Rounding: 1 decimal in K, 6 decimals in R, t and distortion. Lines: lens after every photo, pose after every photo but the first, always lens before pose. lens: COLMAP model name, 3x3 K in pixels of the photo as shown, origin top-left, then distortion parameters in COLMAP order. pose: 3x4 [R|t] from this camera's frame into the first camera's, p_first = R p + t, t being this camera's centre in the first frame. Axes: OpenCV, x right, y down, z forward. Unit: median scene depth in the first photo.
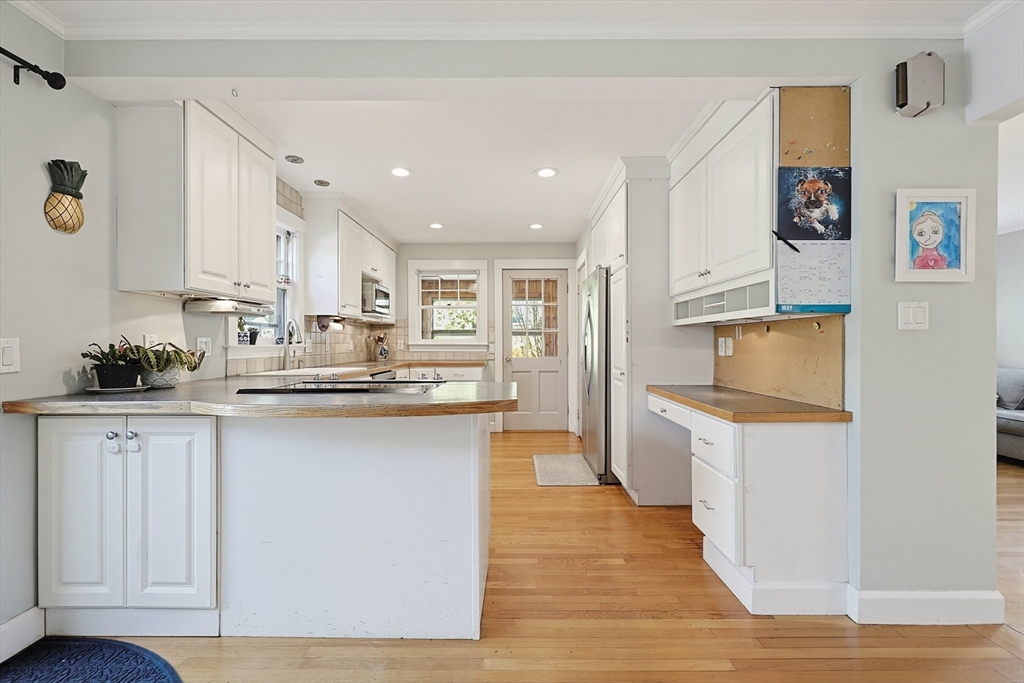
lens RADIAL K [[443.0, 0, 522.9], [0, 443.0, 345.4], [0, 0, 1]] dist [0.001059, 0.000330]
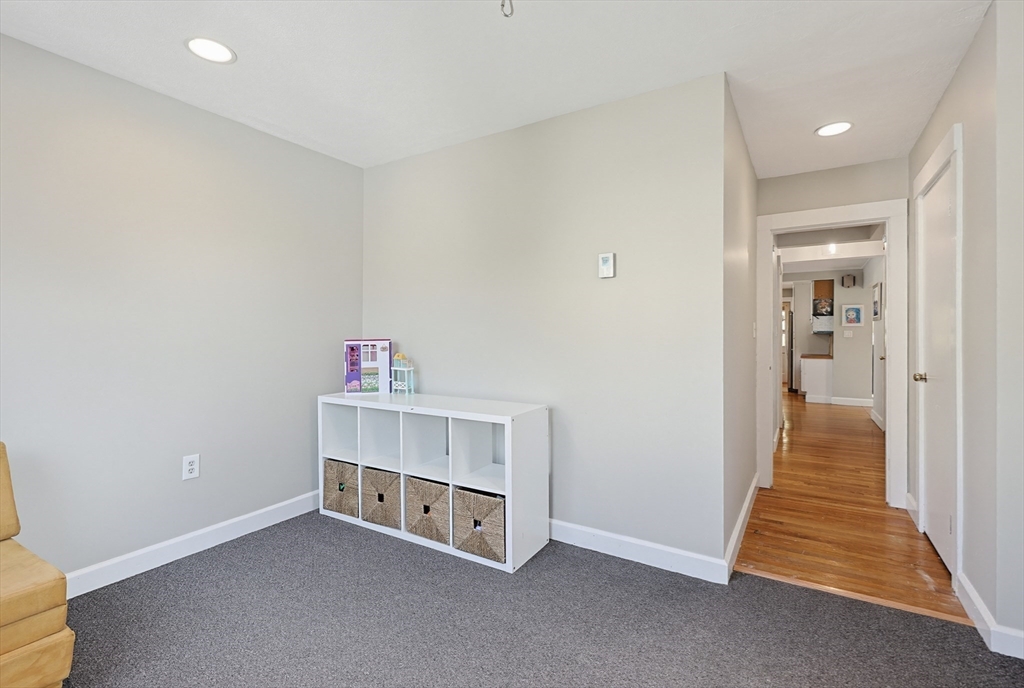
lens RADIAL K [[443.0, 0, 511.9], [0, 443.0, 339.5], [0, 0, 1]] dist [0.001059, 0.000330]
pose [[0.842089, 0.006067, -0.539304, 0.275248], [-0.002844, 0.999973, 0.006808, -0.020248], [0.539331, -0.004200, 0.842083, -2.685301]]
